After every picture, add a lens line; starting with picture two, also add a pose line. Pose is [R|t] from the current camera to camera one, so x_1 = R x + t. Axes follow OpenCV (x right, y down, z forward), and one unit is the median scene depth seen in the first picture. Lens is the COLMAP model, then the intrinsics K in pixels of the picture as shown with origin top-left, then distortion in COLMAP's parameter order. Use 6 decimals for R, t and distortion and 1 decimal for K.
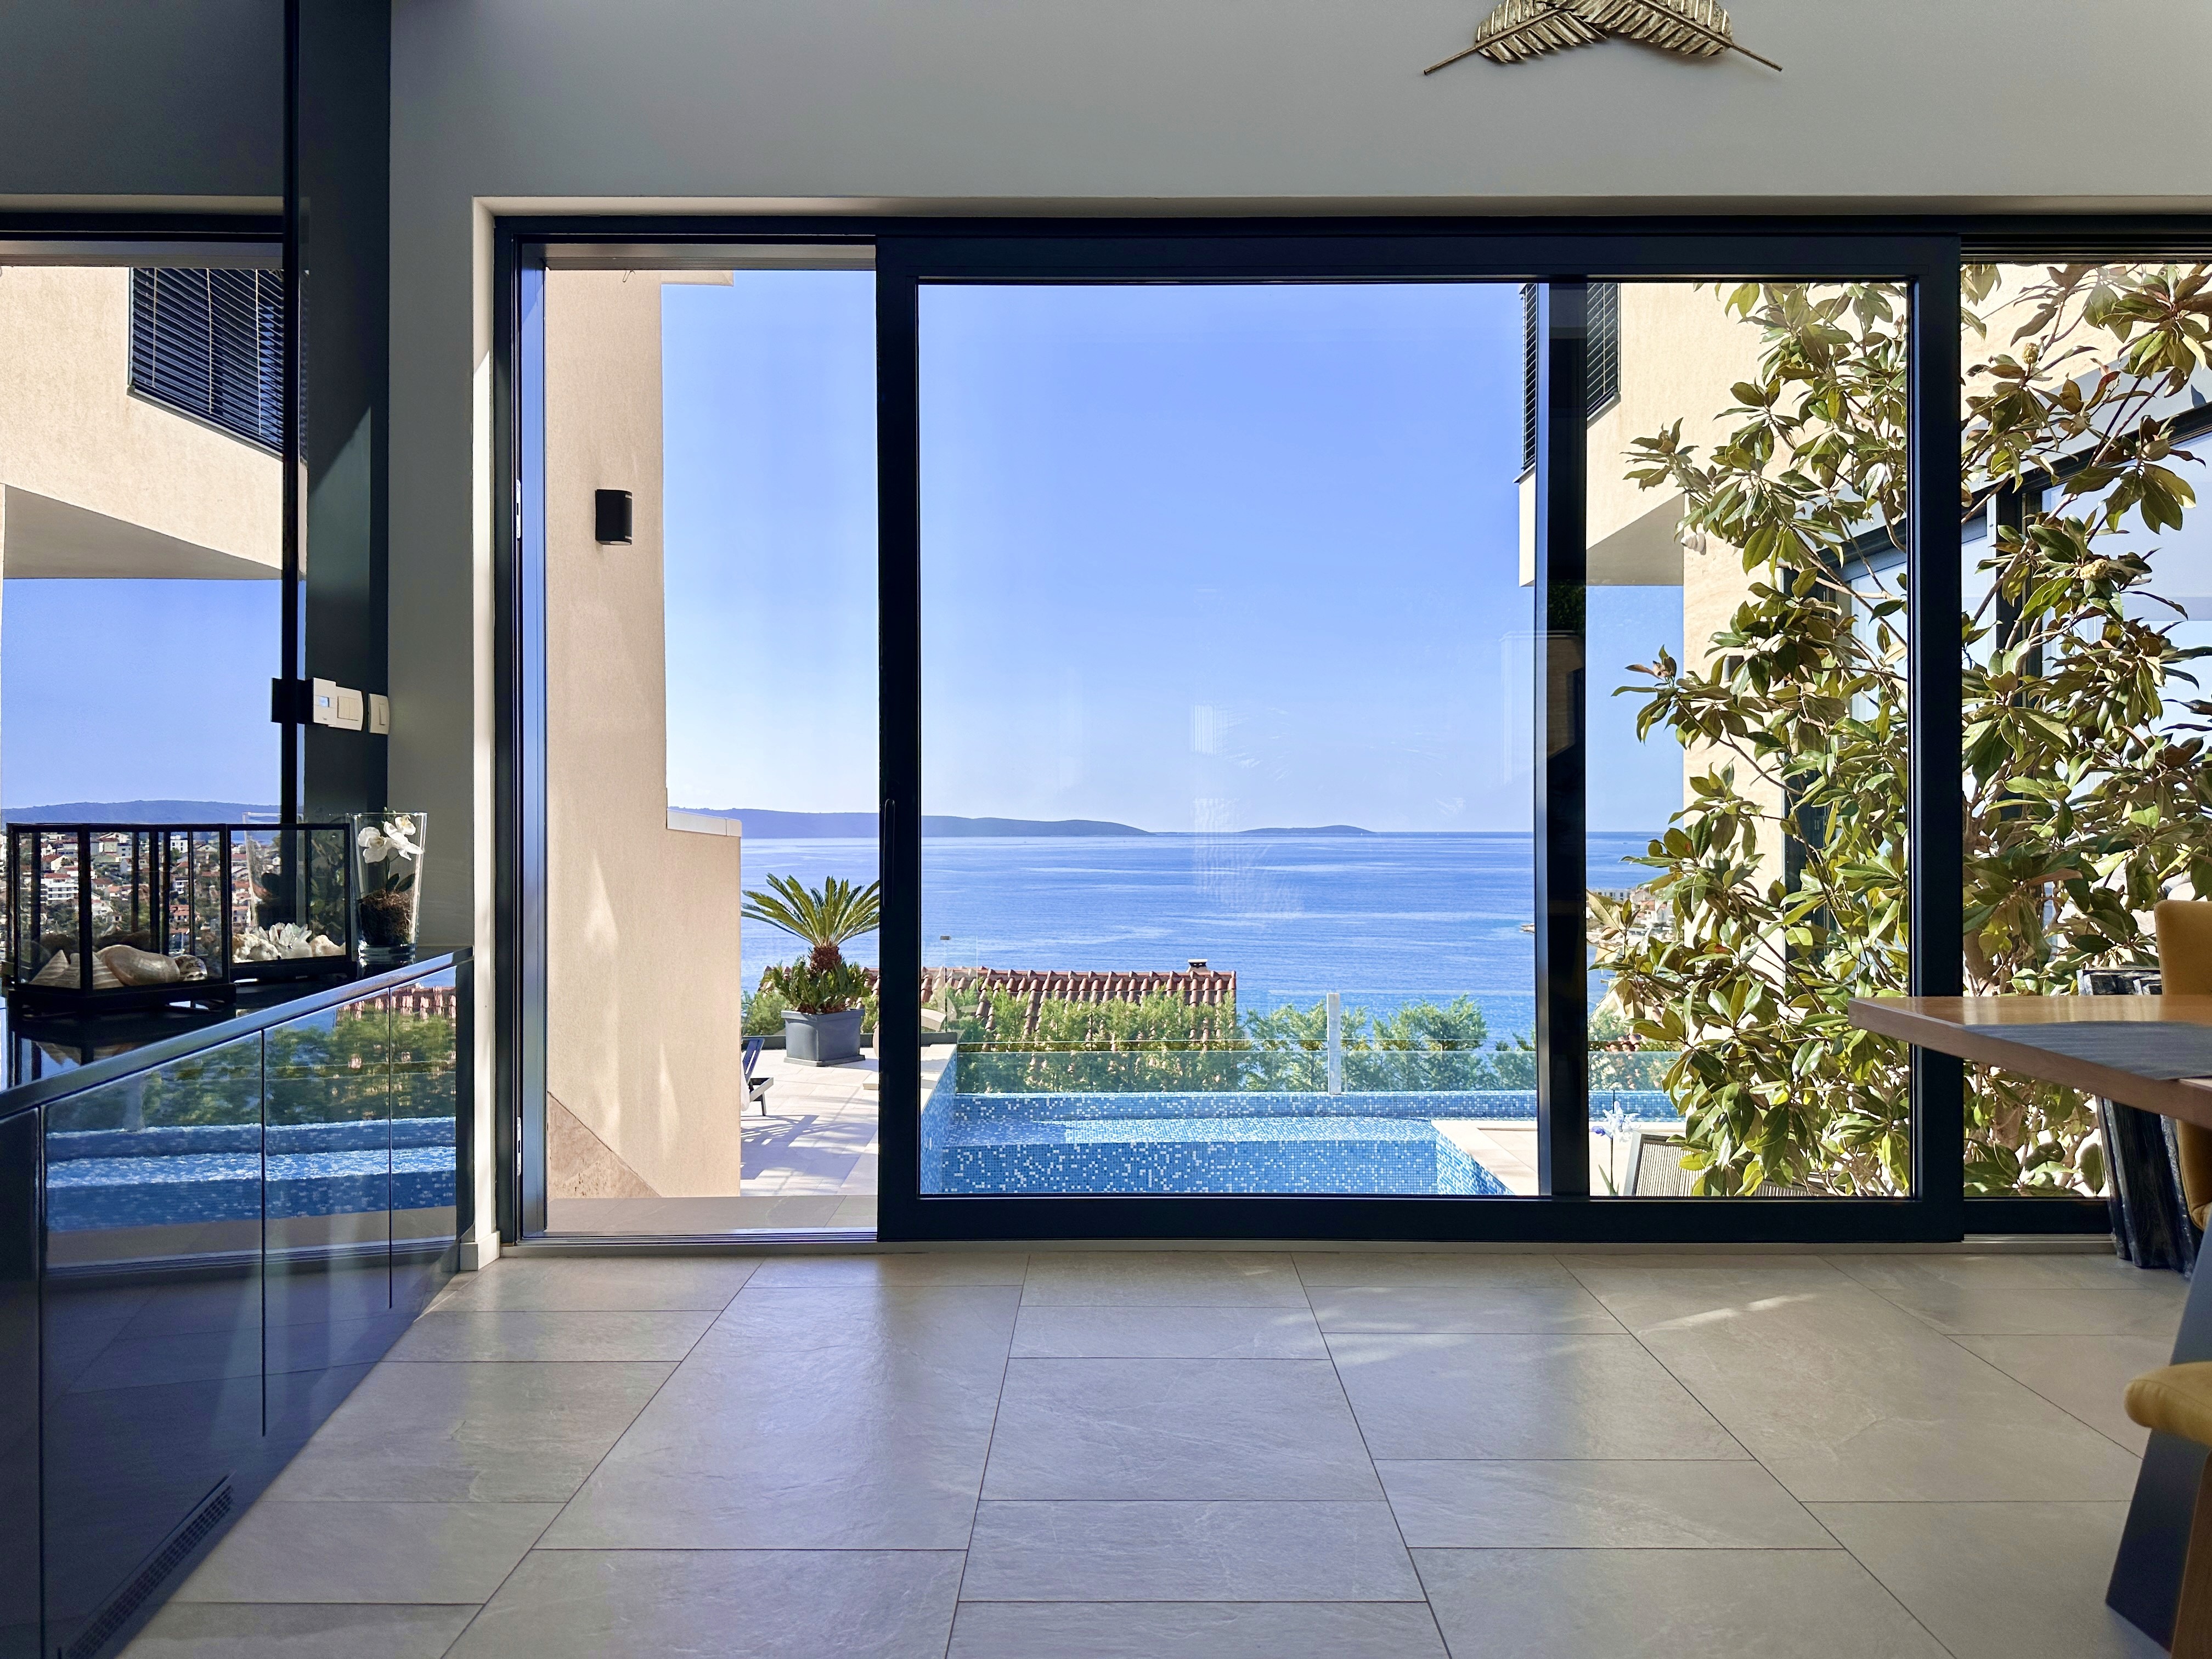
lens RADIAL K [[1557.3, 0, 1105.6], [0, 1557.3, 796.4], [0, 0, 1]] dist [0.084609, -0.114423]
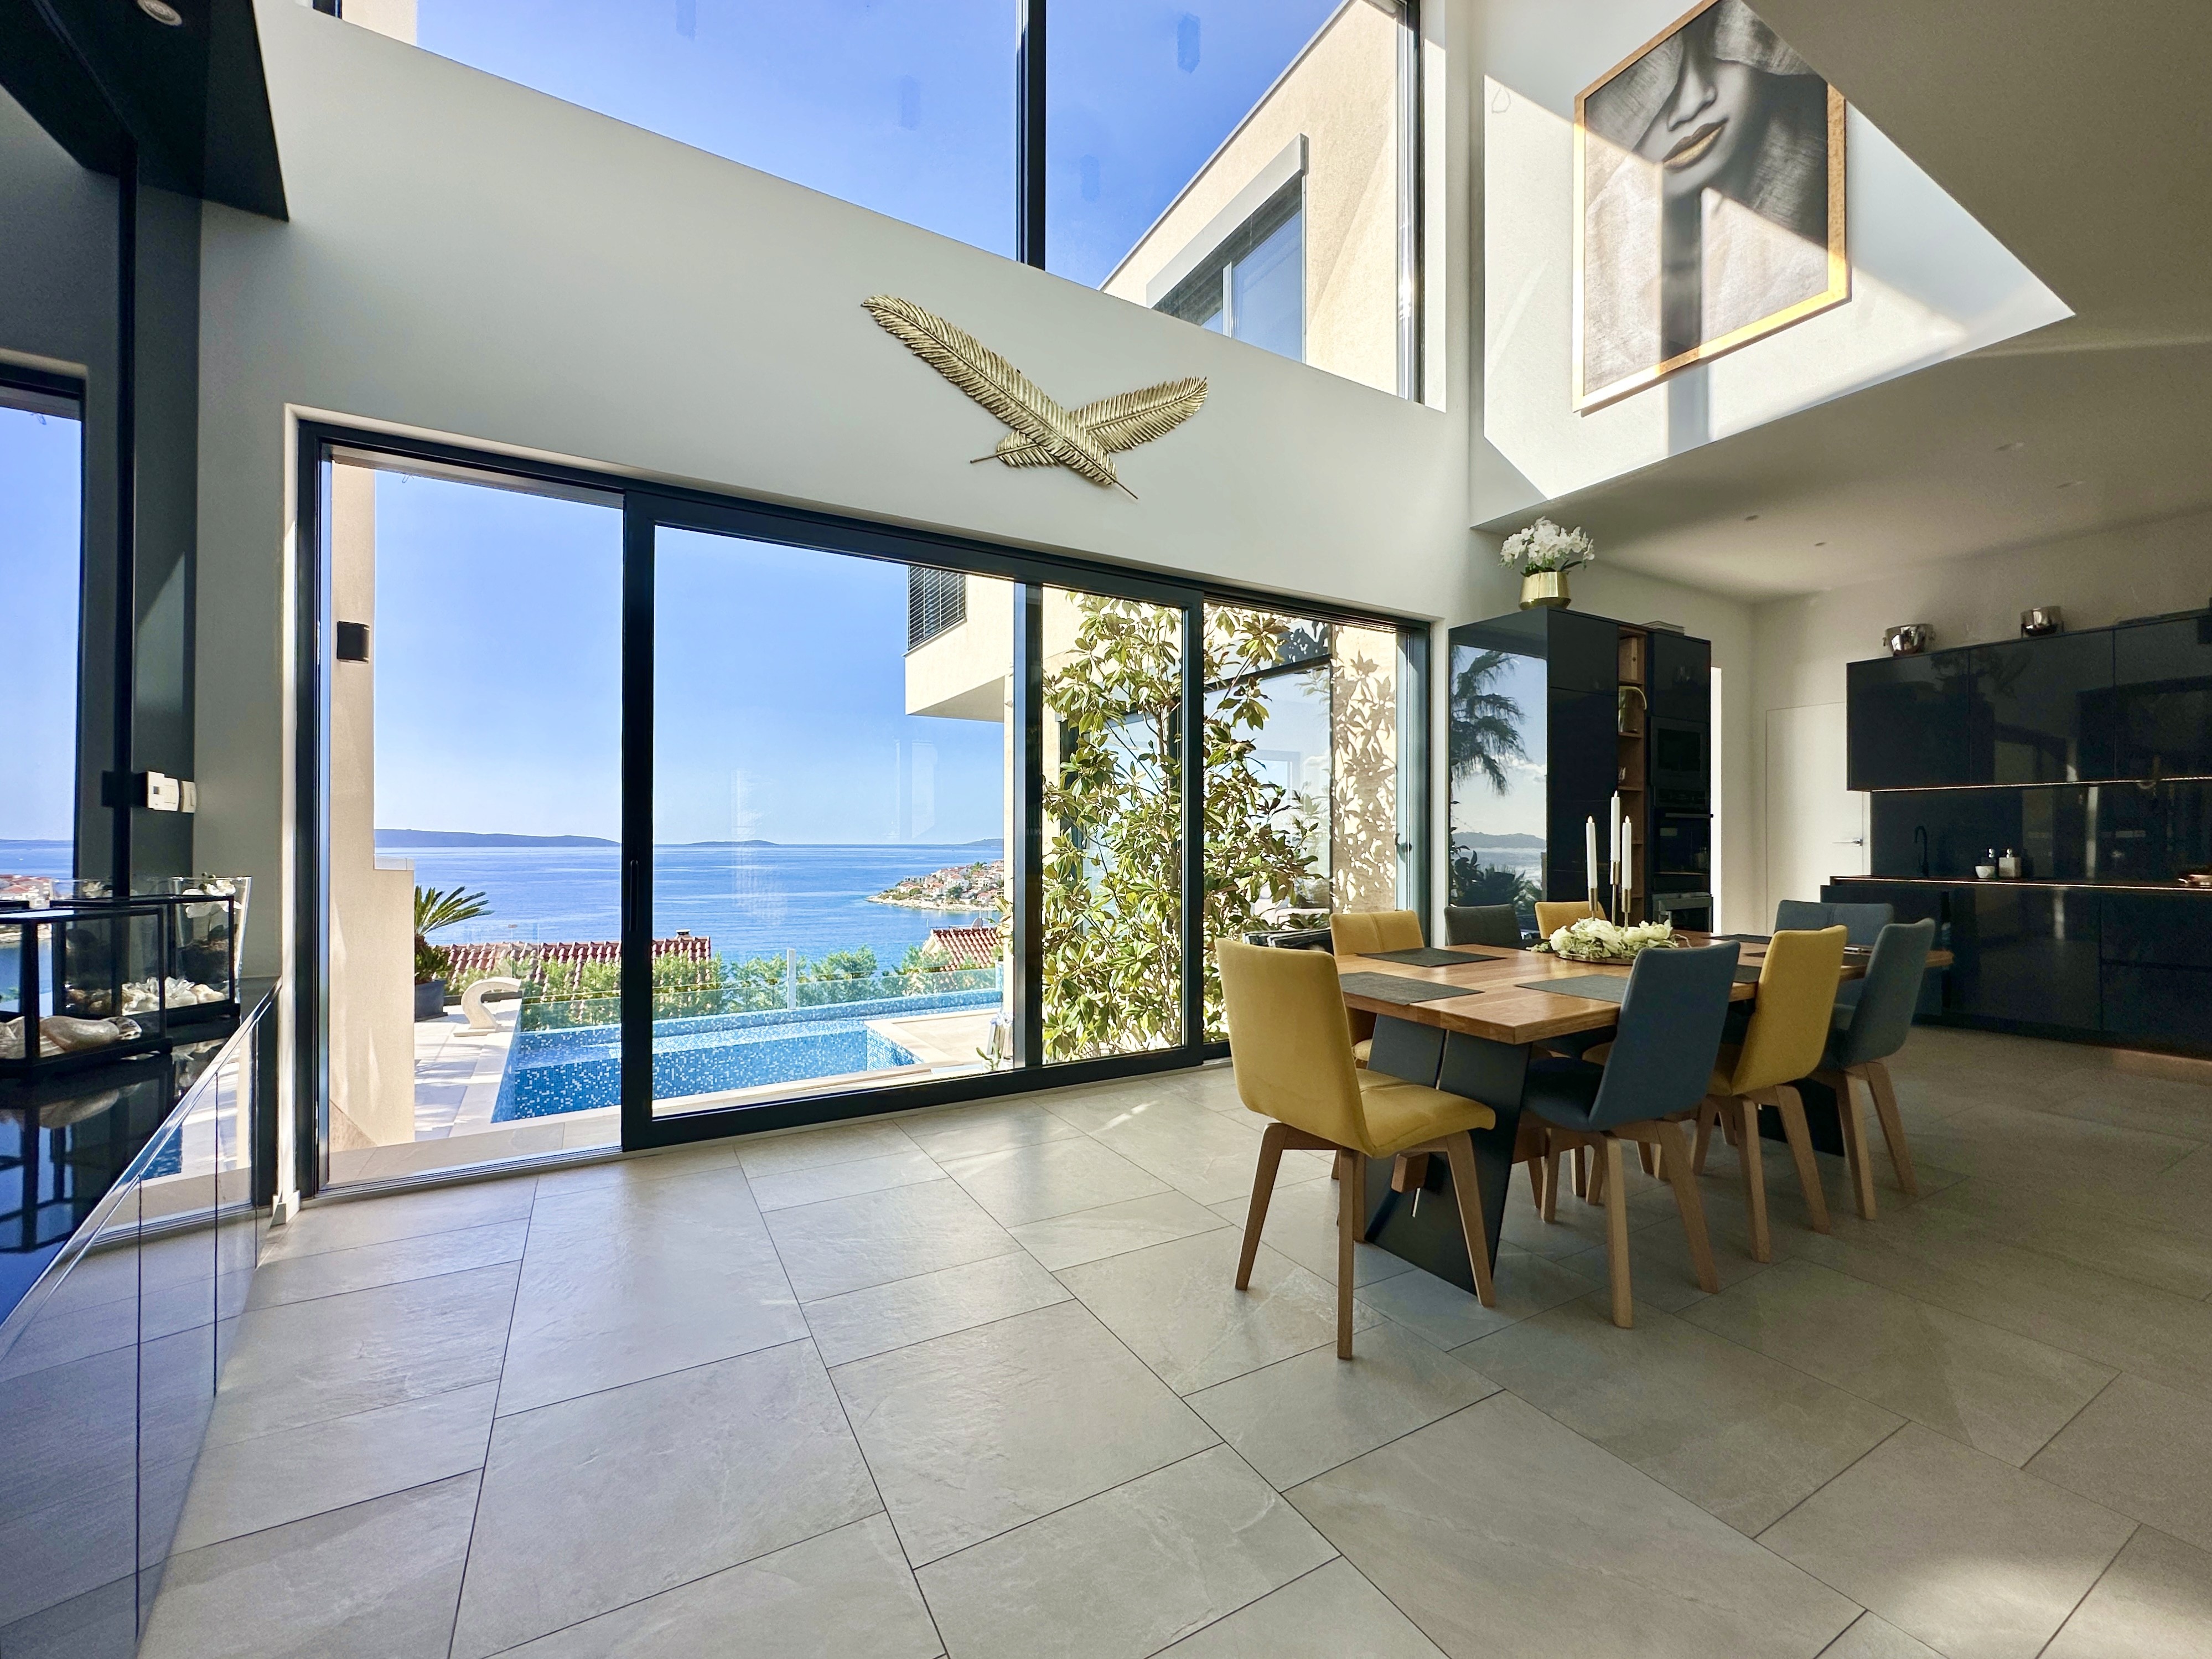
lens RADIAL K [[895.3, 0, 1099.2], [0, 895.3, 828.2], [0, 0, 1]] dist [-0.003926, 0.000593]
pose [[0.868624, 0.009988, 0.495371, -0.138144], [-0.011952, 0.999928, 0.000796, -0.027930], [-0.495327, -0.006612, 0.868681, 0.017881]]
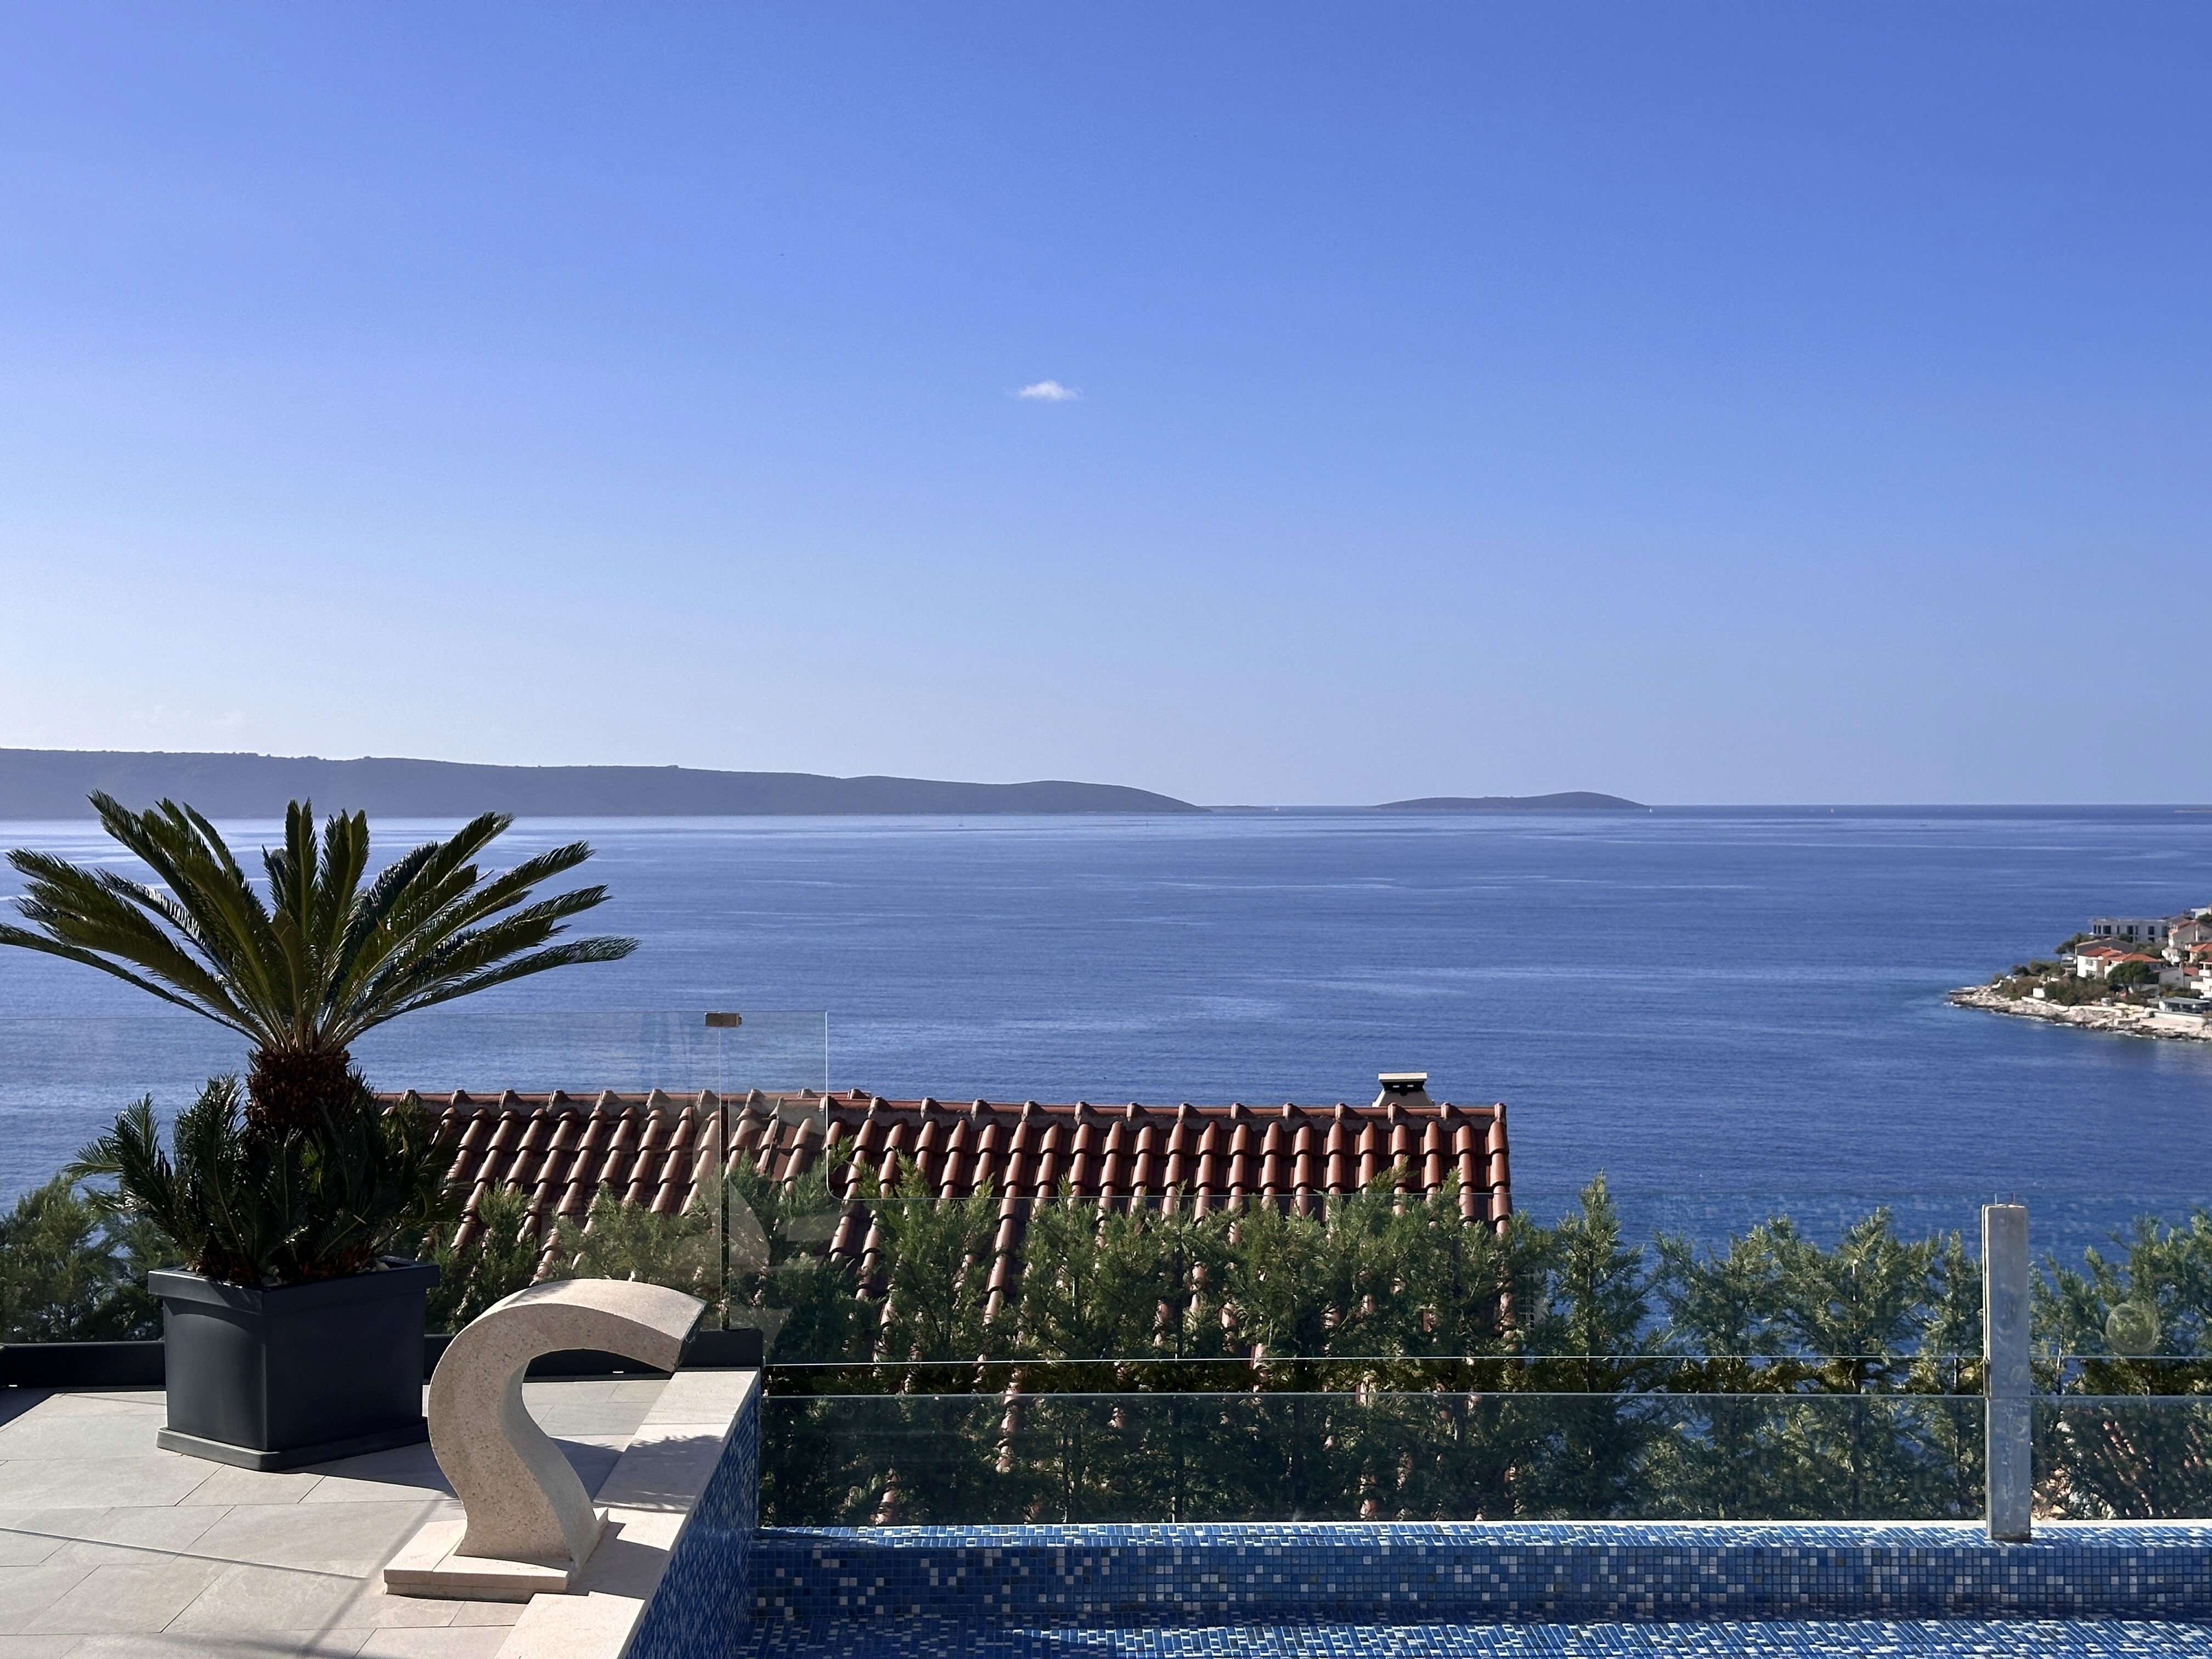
lens RADIAL K [[3106.0, 0, 1106.0], [0, 3106.0, 829.5], [0, 0, 1]] dist [0.196964, 0.002173]
pose [[0.999999, -0.000565, -0.000889, -0.084195], [0.000591, 0.999559, 0.029705, 0.109726], [0.000872, -0.029705, 0.999558, 1.208502]]
